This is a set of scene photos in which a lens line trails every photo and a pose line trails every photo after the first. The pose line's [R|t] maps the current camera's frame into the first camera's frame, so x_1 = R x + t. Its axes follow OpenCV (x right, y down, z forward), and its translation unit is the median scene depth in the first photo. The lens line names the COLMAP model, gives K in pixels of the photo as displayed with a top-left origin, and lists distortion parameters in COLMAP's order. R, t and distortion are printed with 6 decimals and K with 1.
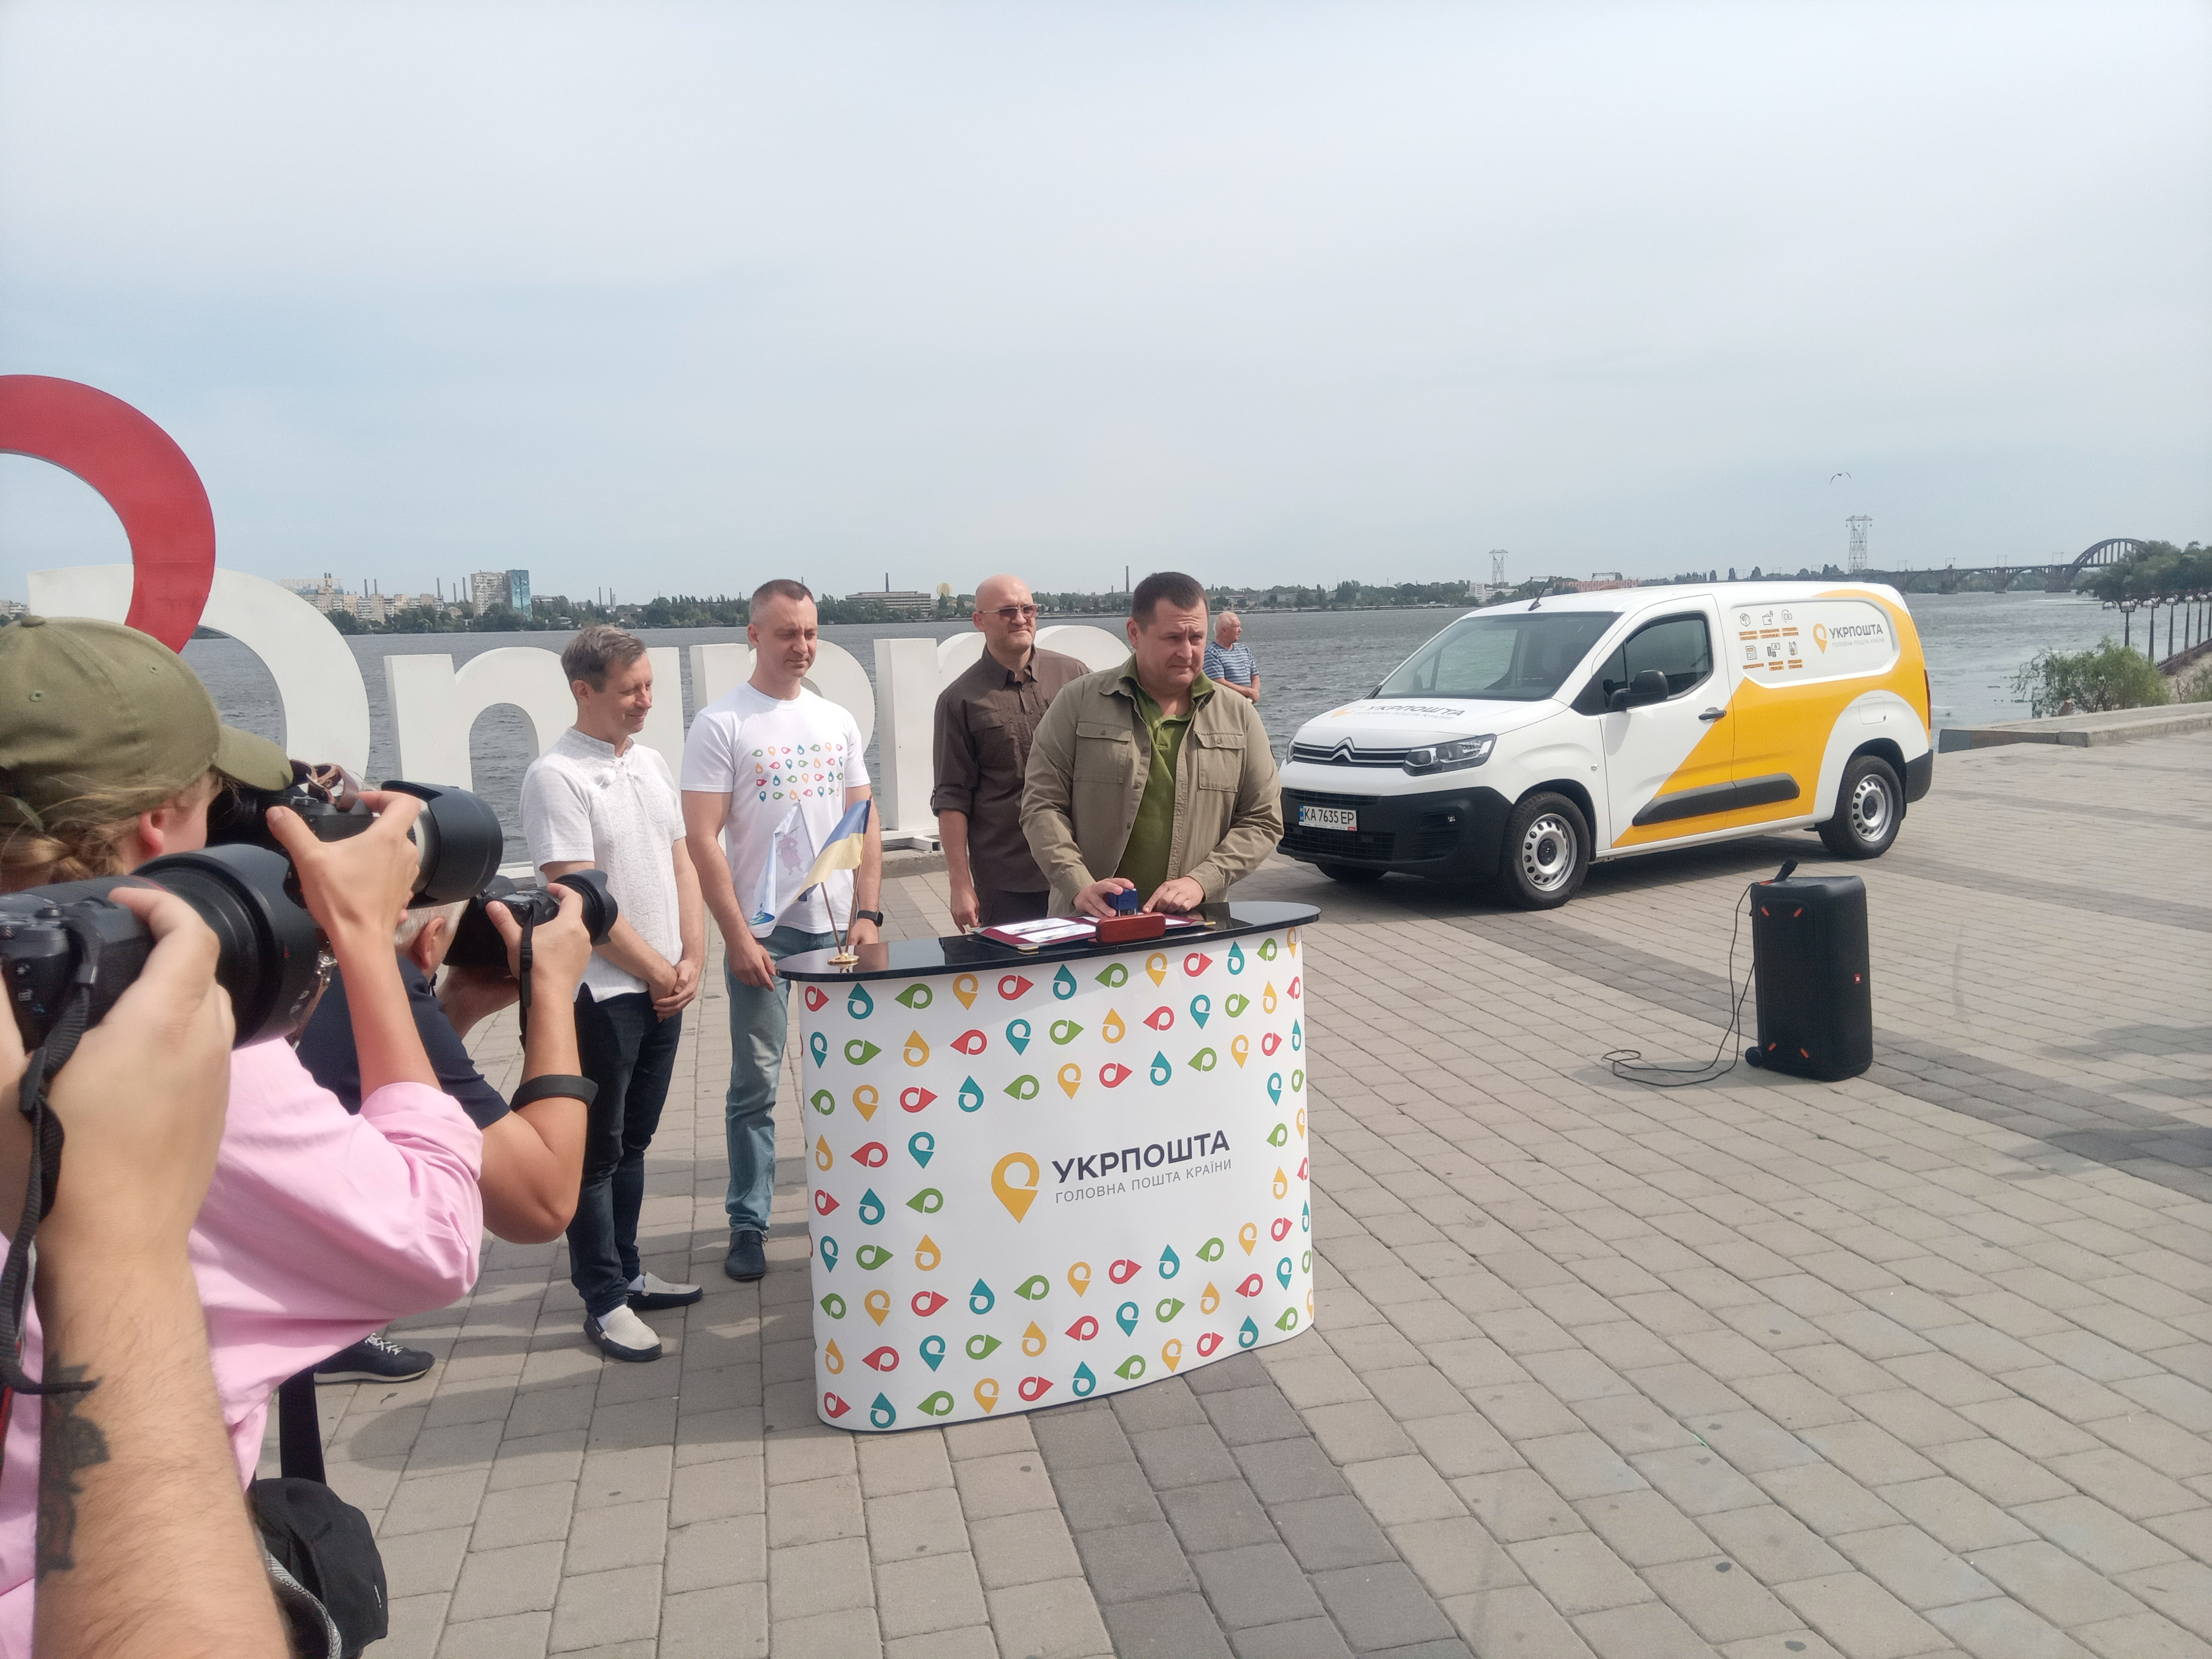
lens RADIAL K [[1701.2, 0, 1110.4], [0, 1701.2, 842.7], [0, 0, 1]] dist [0.097097, -0.153609]
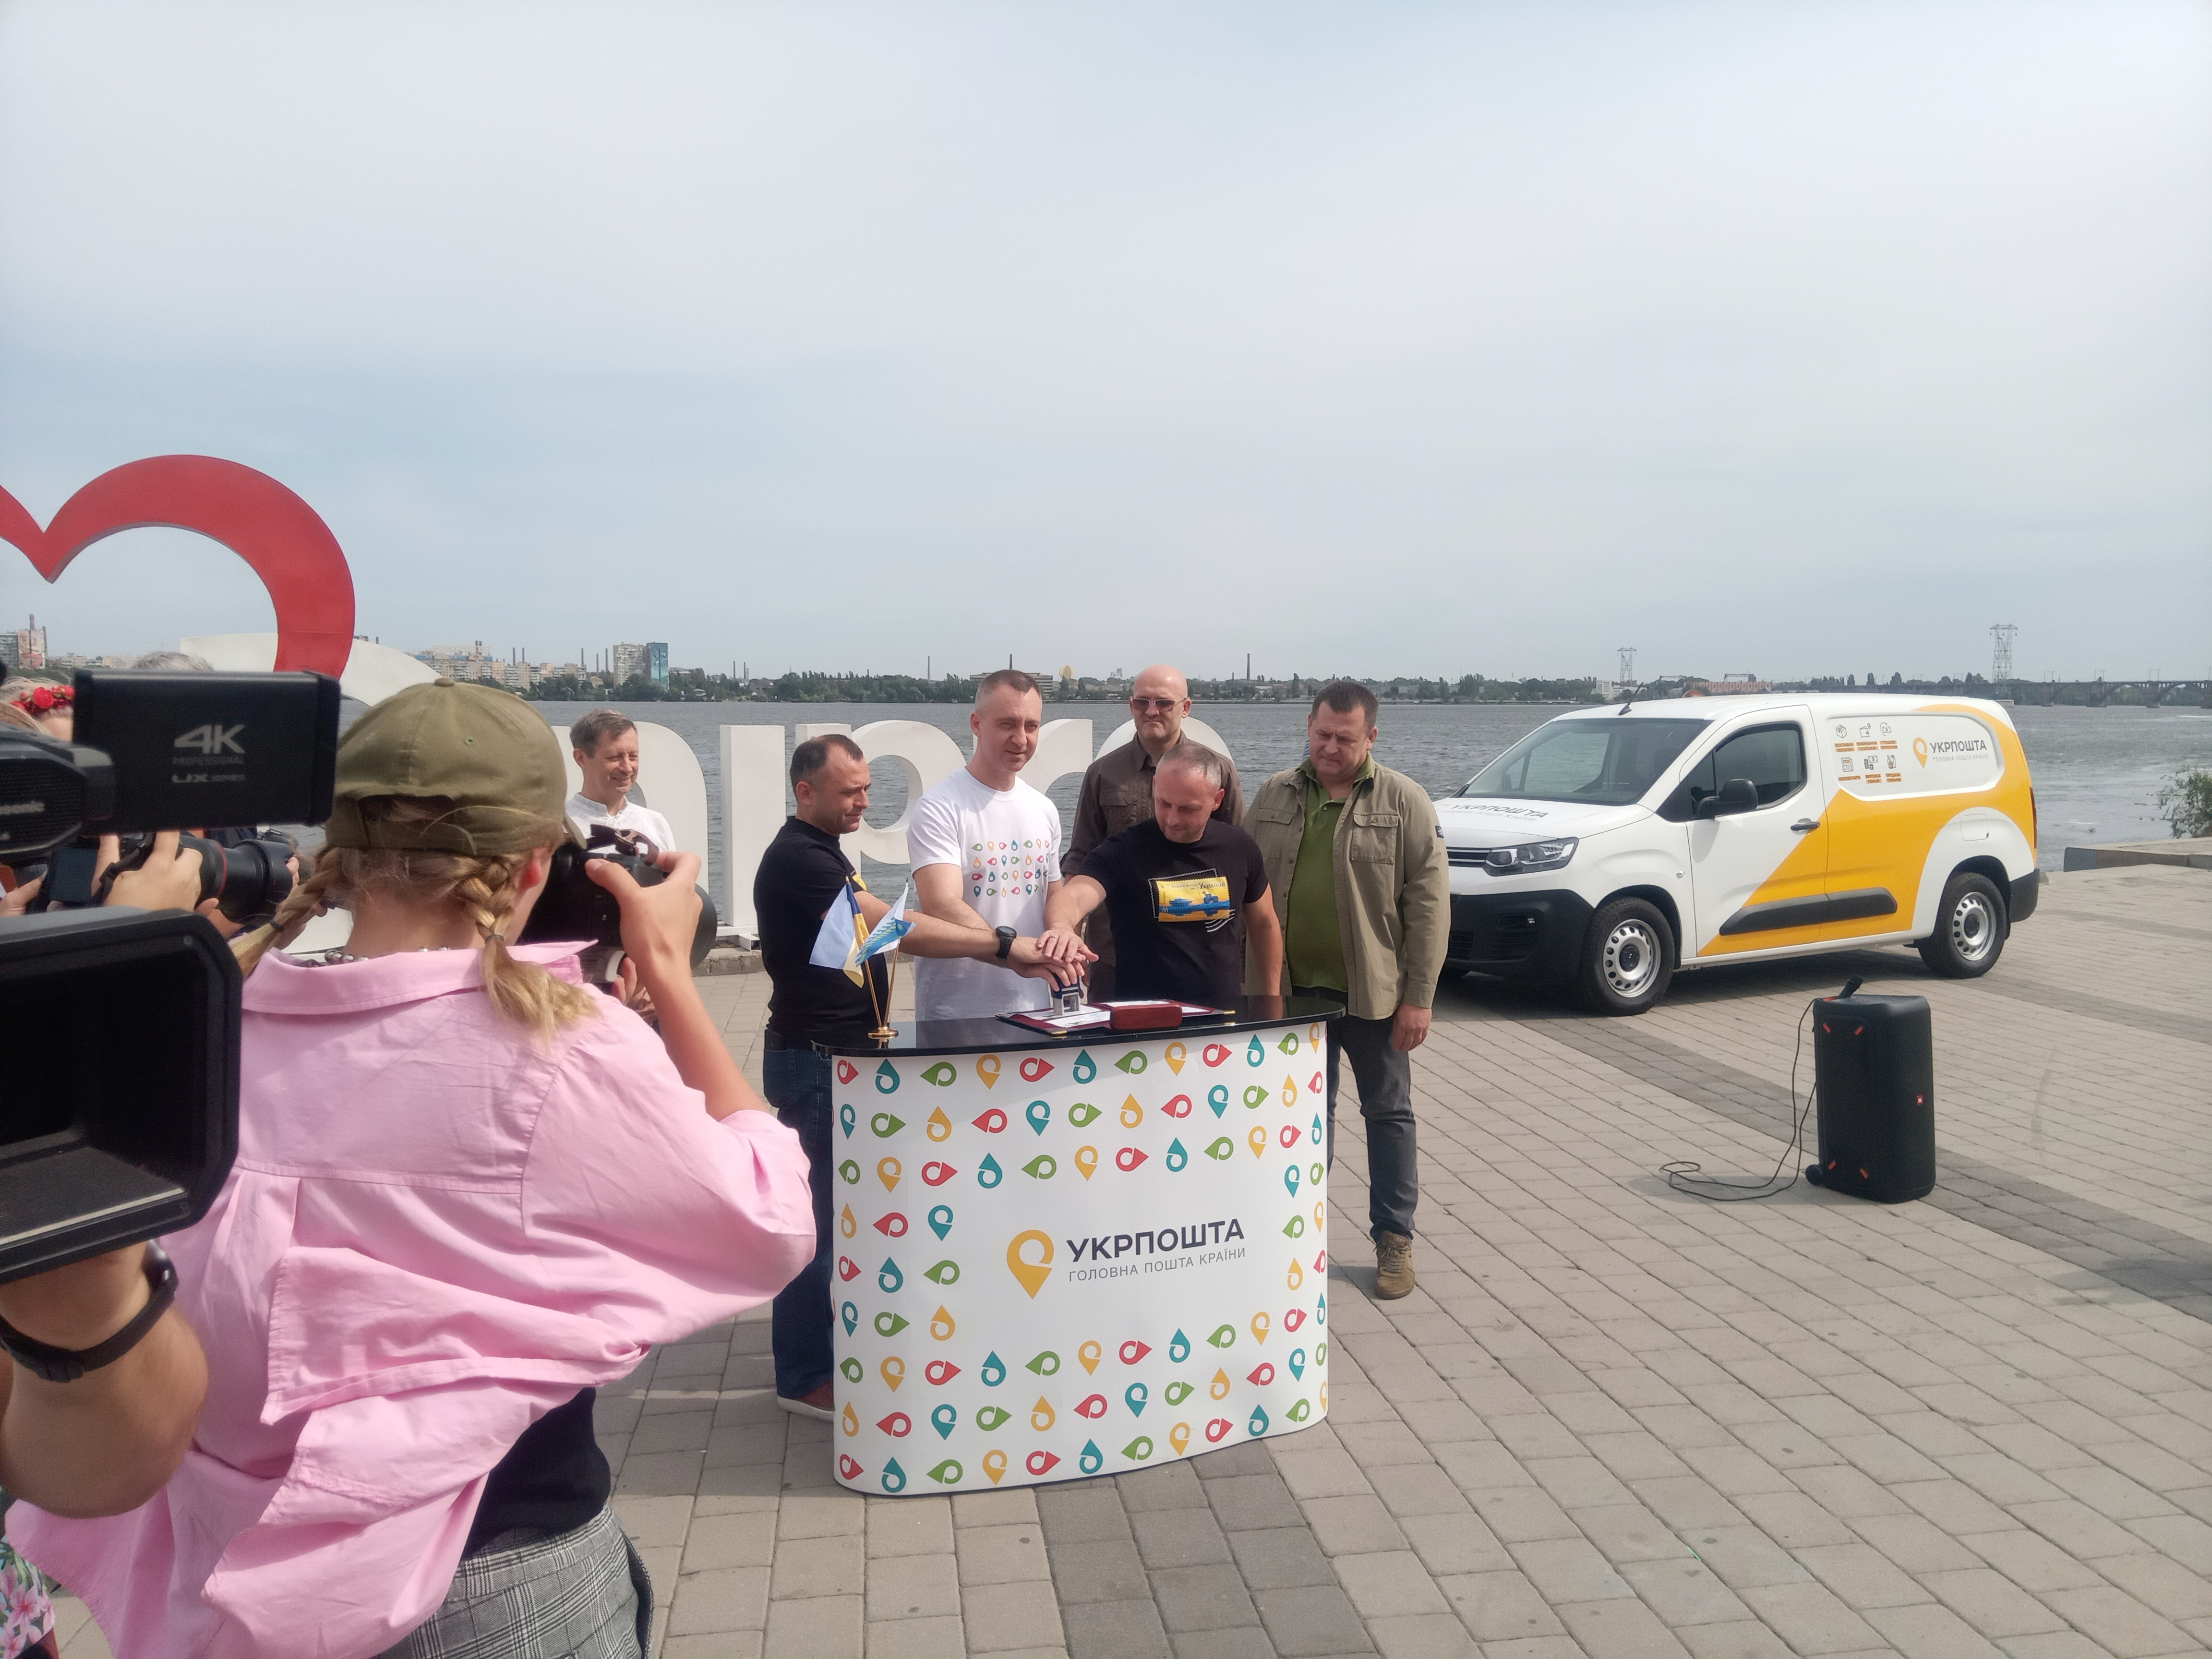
lens RADIAL K [[1701.2, 0, 1107.8], [0, 1701.2, 843.3], [0, 0, 1]] dist [0.097097, -0.153609]
pose [[0.996985, 0.034893, -0.069313, 0.051333], [-0.038234, 0.998140, -0.047488, -0.005097], [0.067527, 0.049995, 0.996464, -0.040797]]
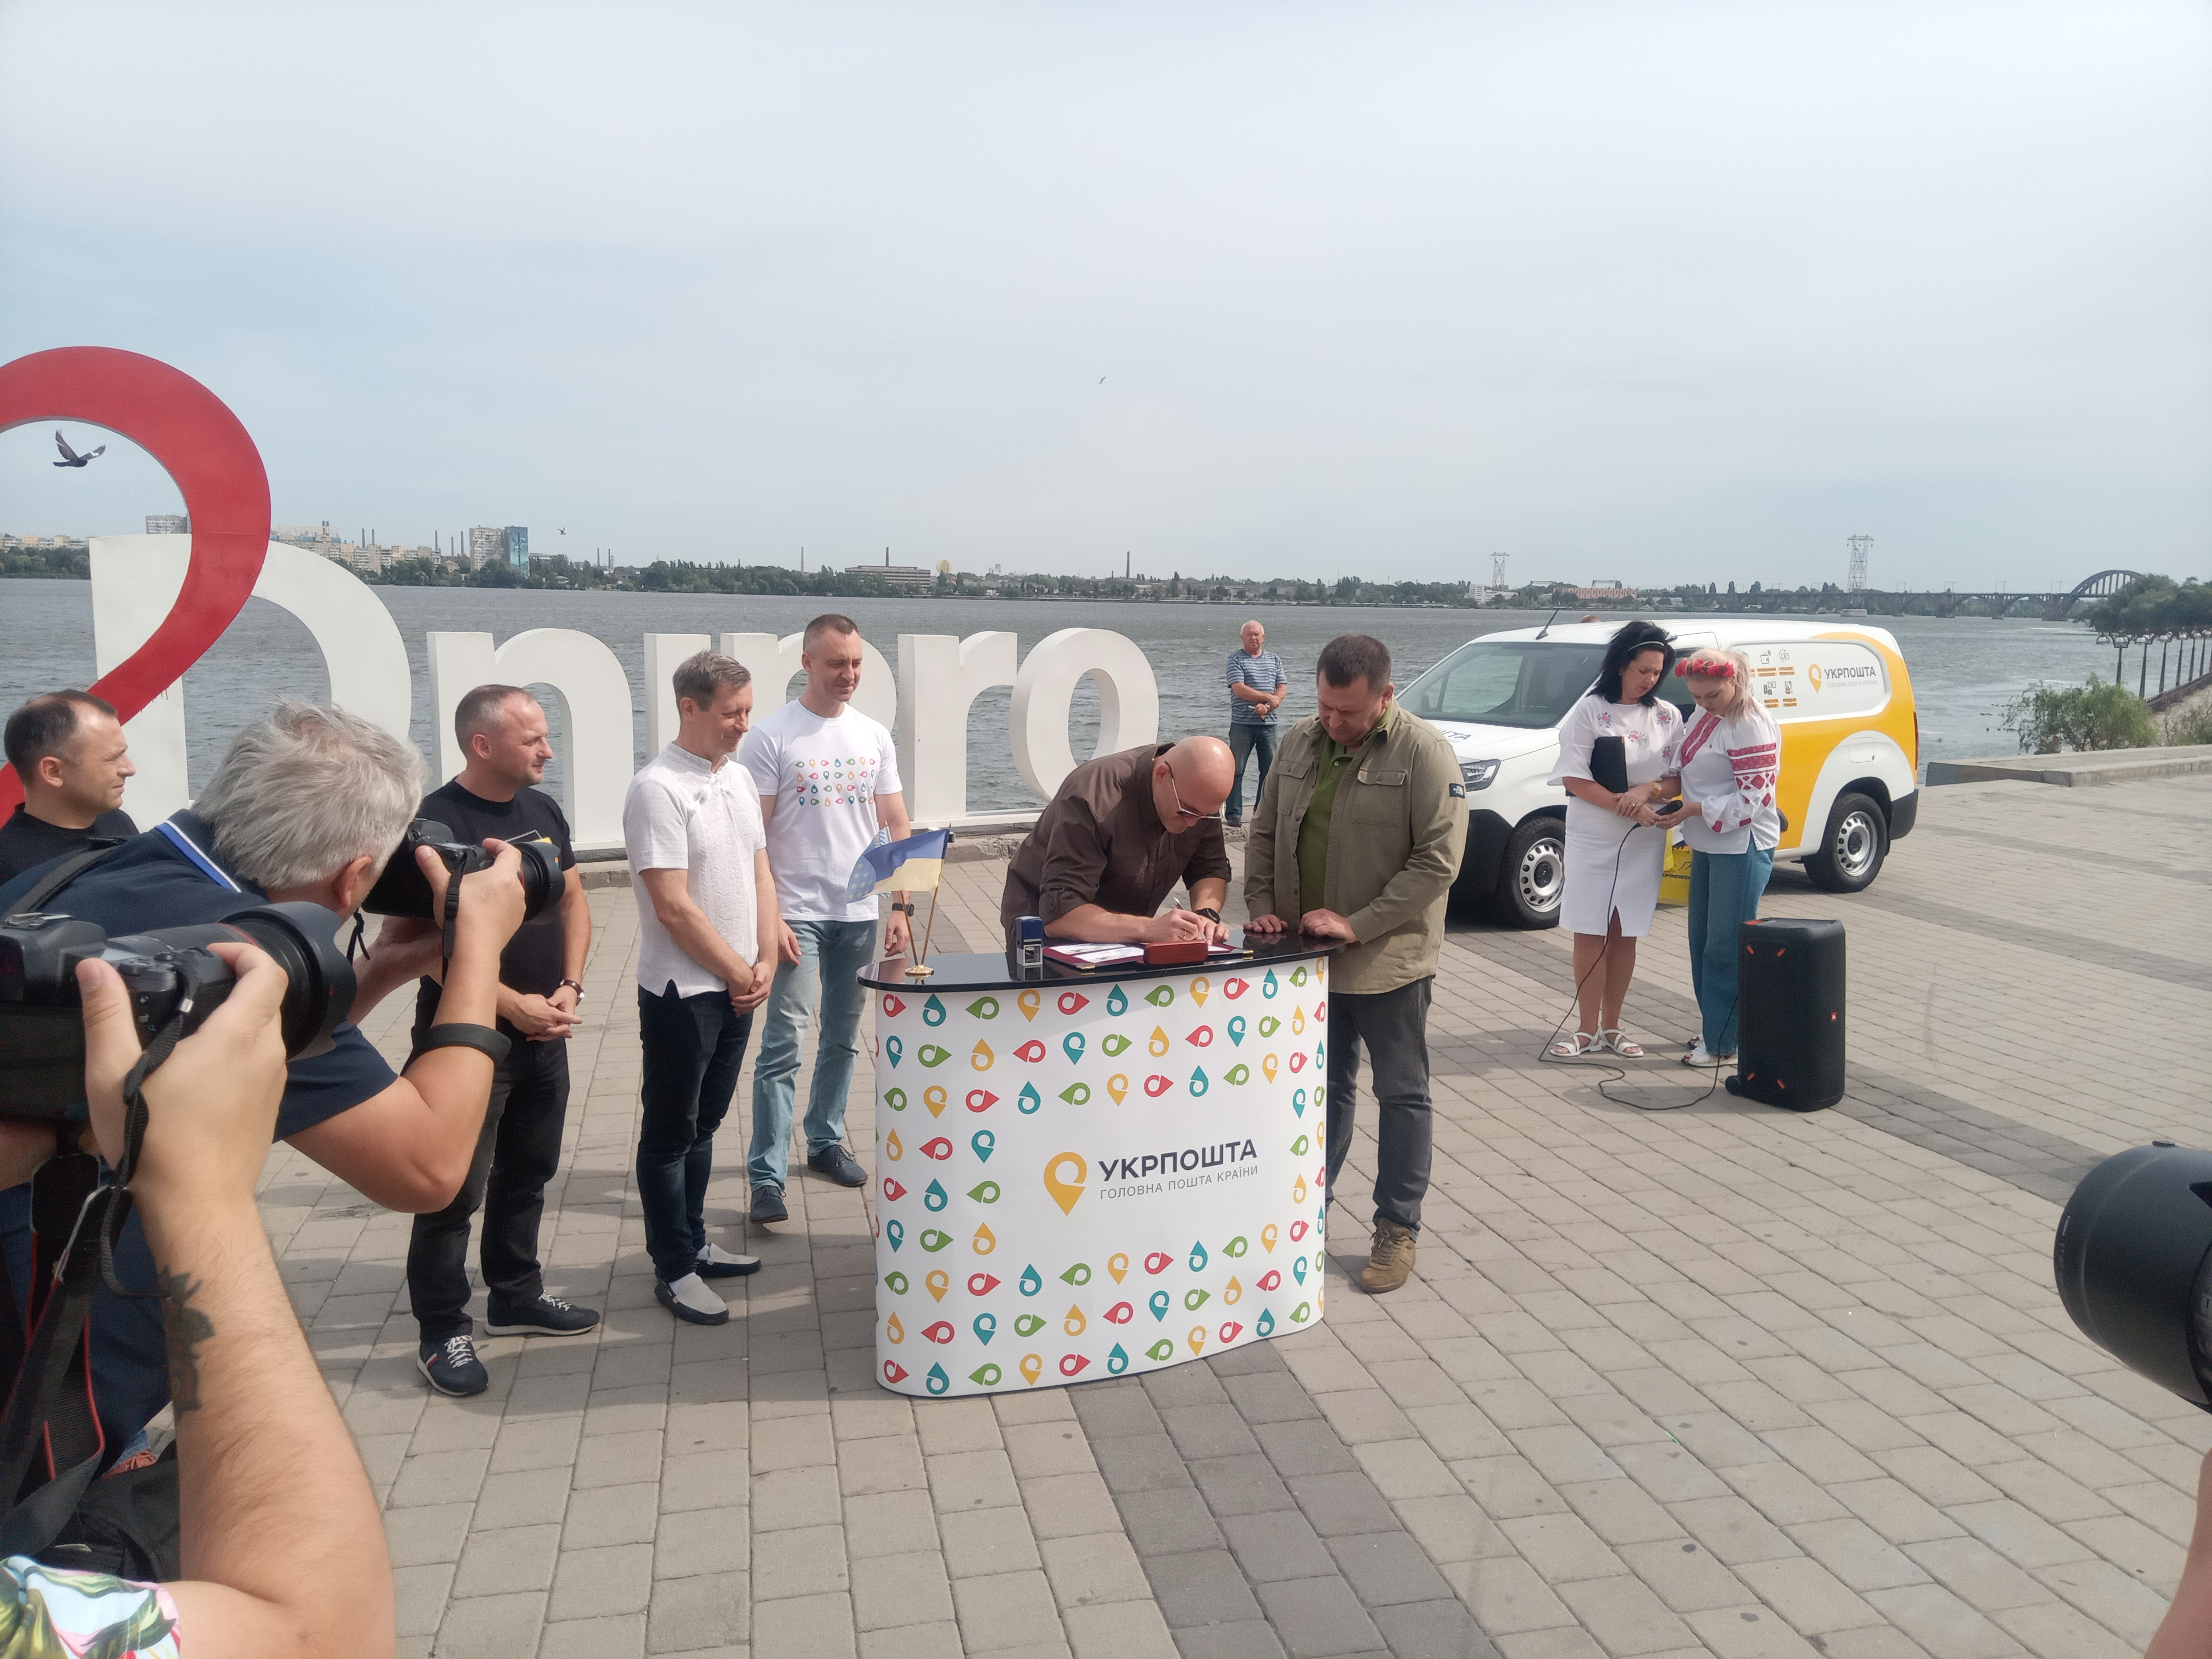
lens RADIAL K [[1701.2, 0, 1109.4], [0, 1701.2, 846.1], [0, 0, 1]] dist [0.097097, -0.153609]
pose [[0.998969, 0.044896, 0.006710, -0.041711], [-0.044967, 0.998930, 0.010814, -0.028380], [-0.006218, -0.011104, 0.999919, -0.098965]]
